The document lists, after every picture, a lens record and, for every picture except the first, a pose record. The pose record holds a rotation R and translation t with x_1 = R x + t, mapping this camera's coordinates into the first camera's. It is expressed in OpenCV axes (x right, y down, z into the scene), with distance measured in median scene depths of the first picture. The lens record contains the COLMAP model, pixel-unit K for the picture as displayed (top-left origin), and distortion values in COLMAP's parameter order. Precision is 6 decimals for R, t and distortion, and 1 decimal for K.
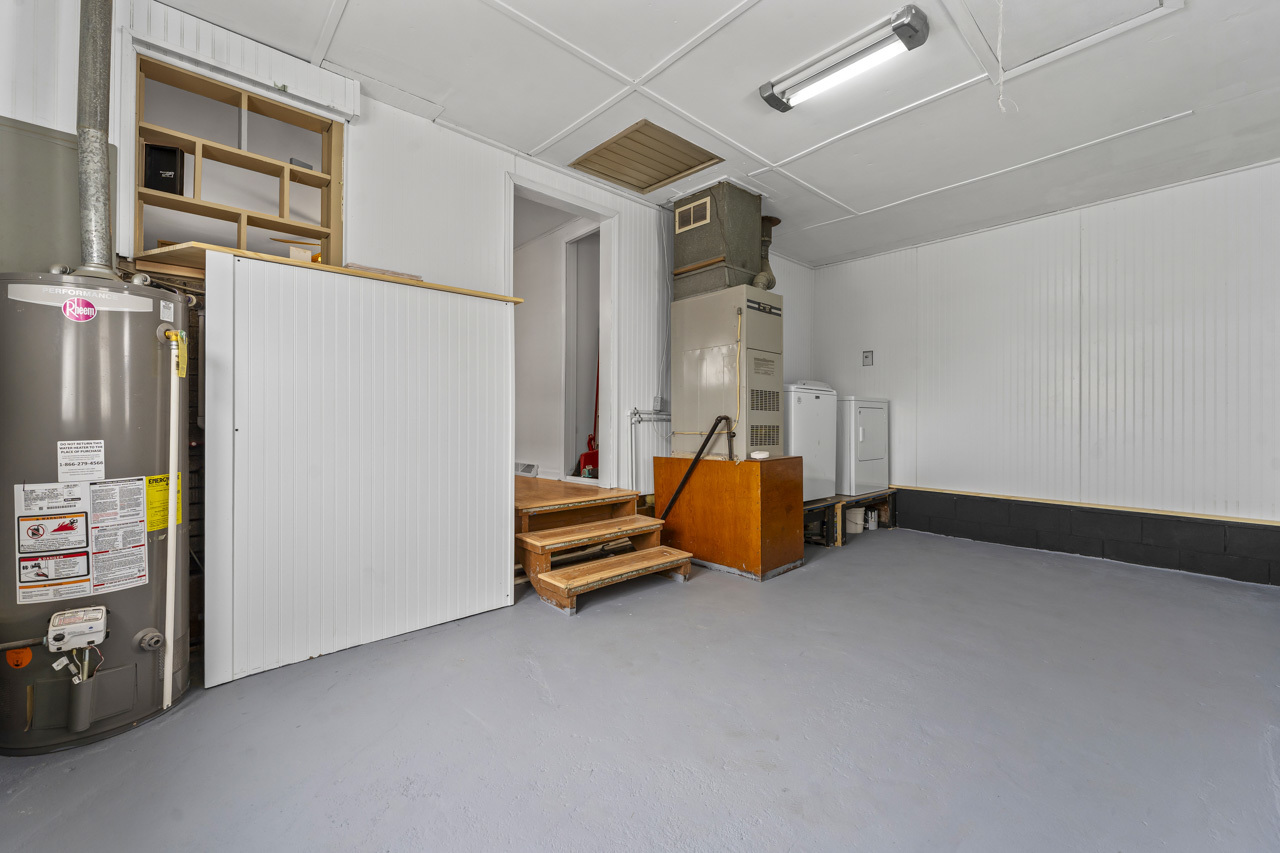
lens RADIAL K [[516.8, 0, 637.7], [0, 516.8, 413.0], [0, 0, 1]] dist [0.000462, 0.000165]
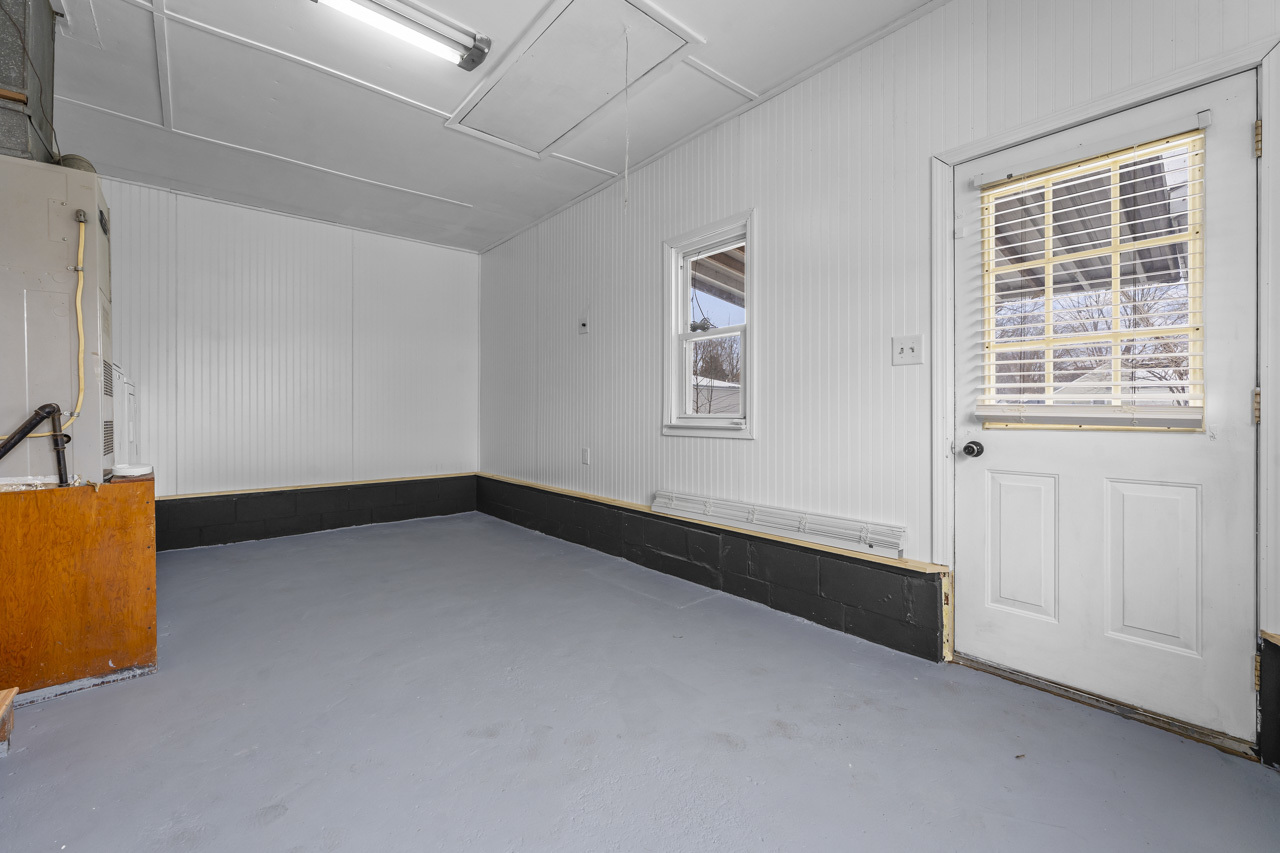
lens RADIAL K [[516.8, 0, 637.7], [0, 516.8, 413.0], [0, 0, 1]] dist [0.000462, 0.000165]
pose [[0.019127, -0.005950, 0.999799, -0.356727], [-0.012850, 0.999898, 0.006197, 0.003172], [-0.999734, -0.012966, 0.019049, 0.396187]]
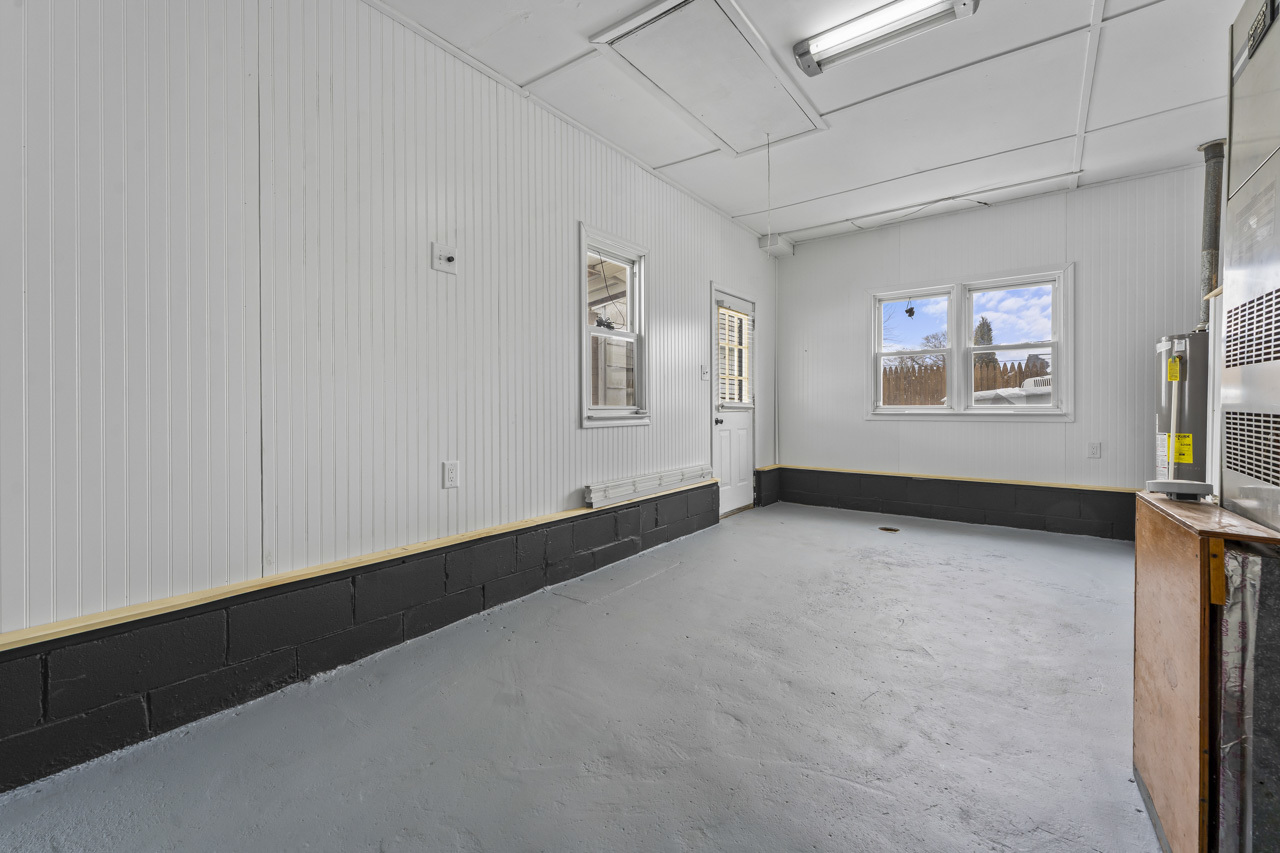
lens RADIAL K [[527.7, 0, 639.4], [0, 527.7, 412.0], [0, 0, 1]] dist [0.000357, 0.000049]
pose [[-0.982185, -0.000064, -0.187914, 0.699031], [0.001778, 0.999952, -0.009638, 0.031141], [0.187906, -0.009801, -0.982138, 1.308327]]
